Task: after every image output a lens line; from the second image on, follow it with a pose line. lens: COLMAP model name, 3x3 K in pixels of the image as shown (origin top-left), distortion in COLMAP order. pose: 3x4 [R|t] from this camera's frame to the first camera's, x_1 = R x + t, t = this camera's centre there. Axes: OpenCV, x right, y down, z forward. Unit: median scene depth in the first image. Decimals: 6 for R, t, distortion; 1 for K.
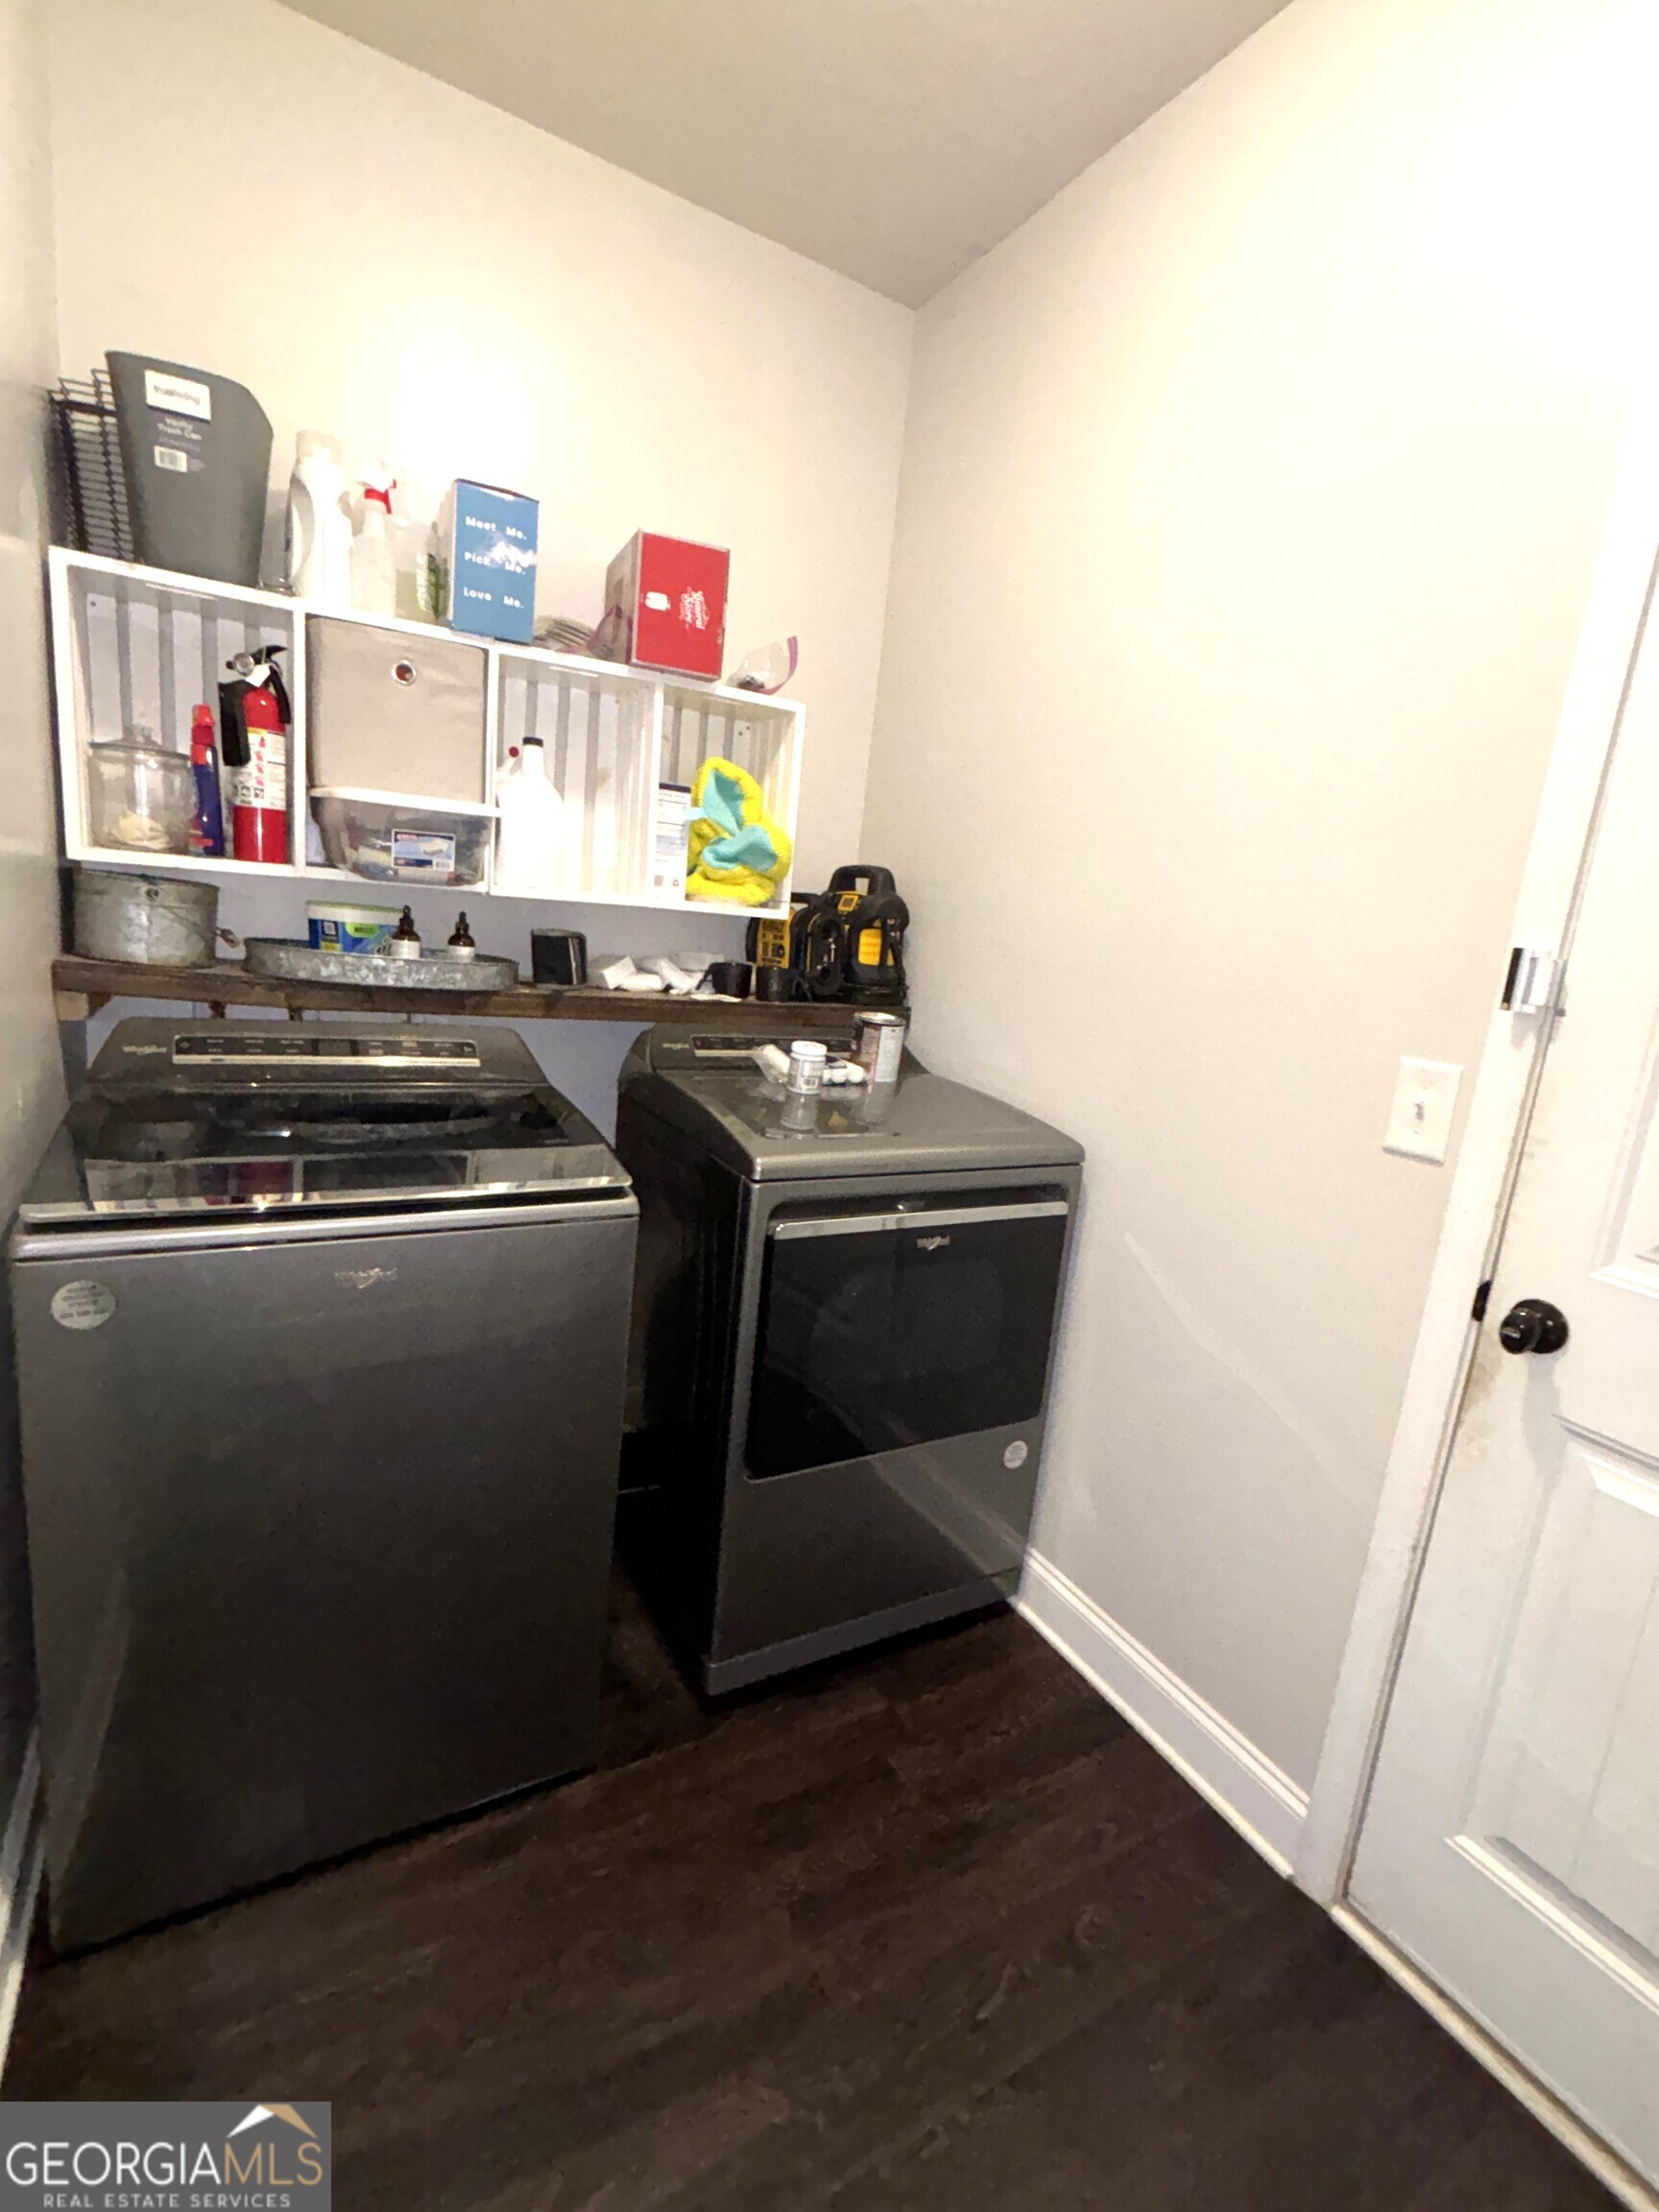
lens RADIAL K [[985.6, 0, 829.5], [0, 985.6, 1106.0], [0, 0, 1]] dist [0.001457, -0.000617]
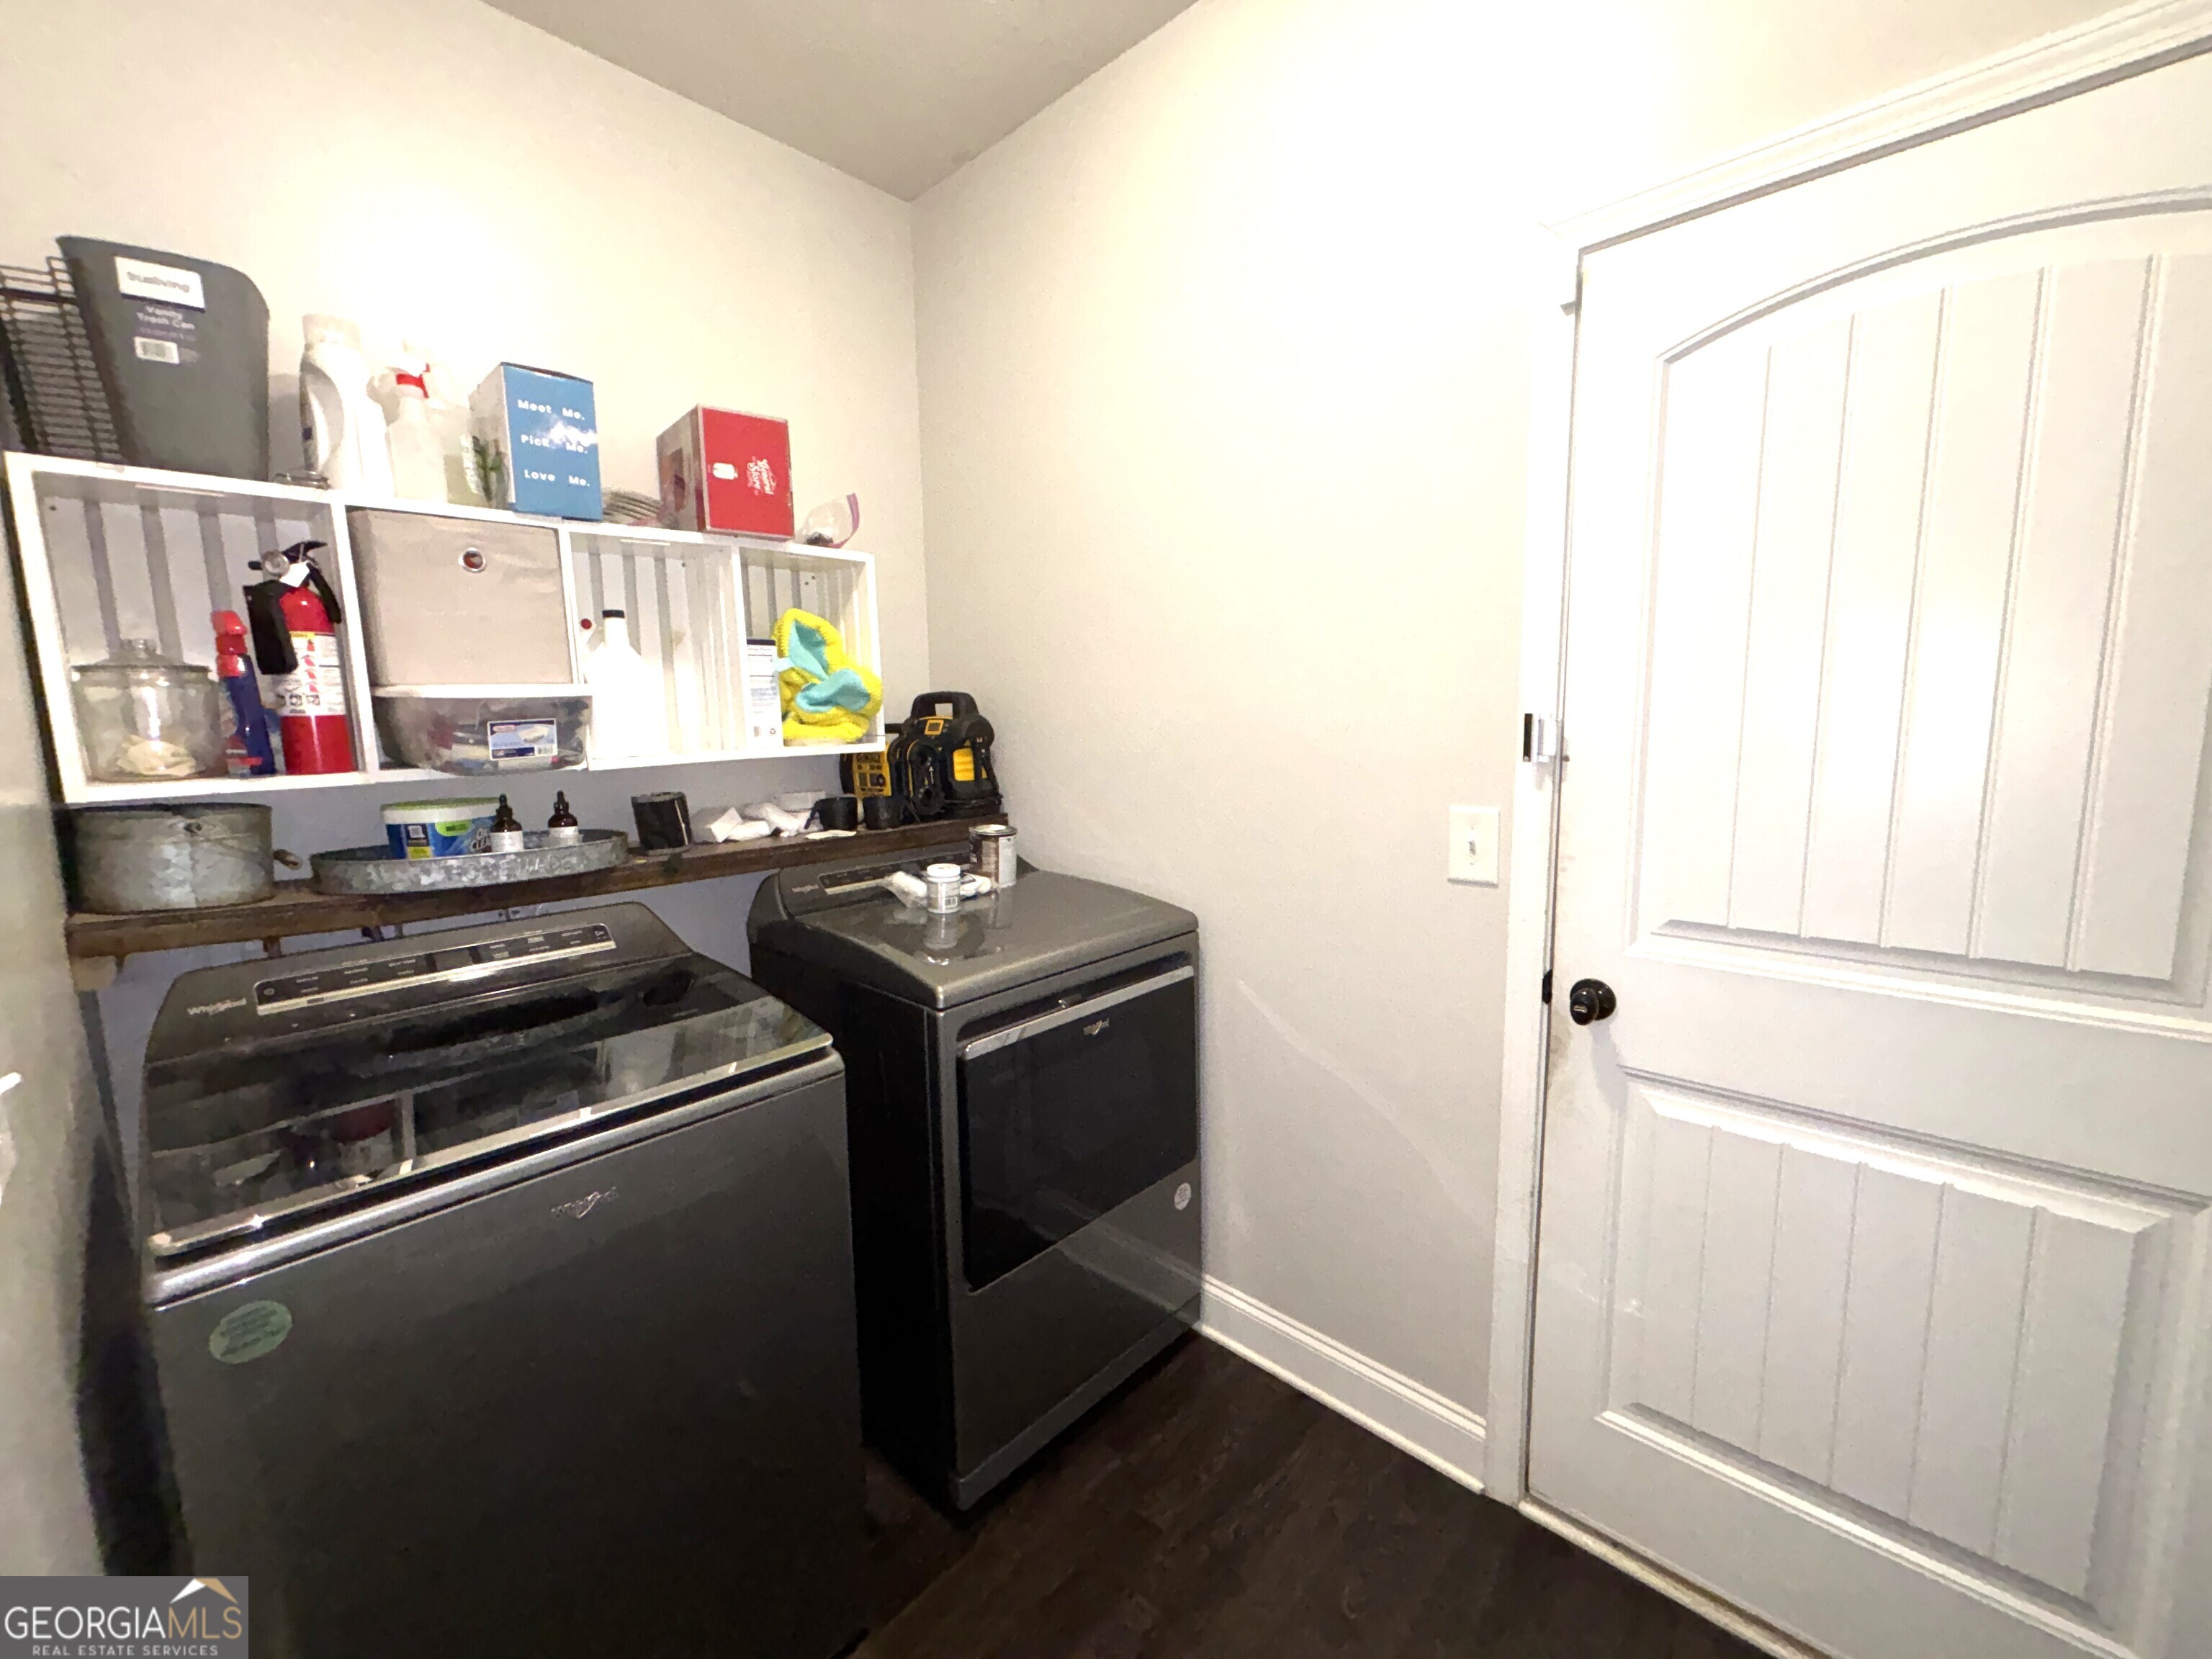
lens RADIAL K [[890.7, 0, 1101.1], [0, 890.7, 828.3], [0, 0, 1]] dist [-0.000188, 0.000789]
pose [[0.949855, -0.155668, 0.271187, -0.119721], [0.169601, 0.985098, -0.028571, -0.049812], [-0.262698, 0.073132, 0.962103, 0.019845]]
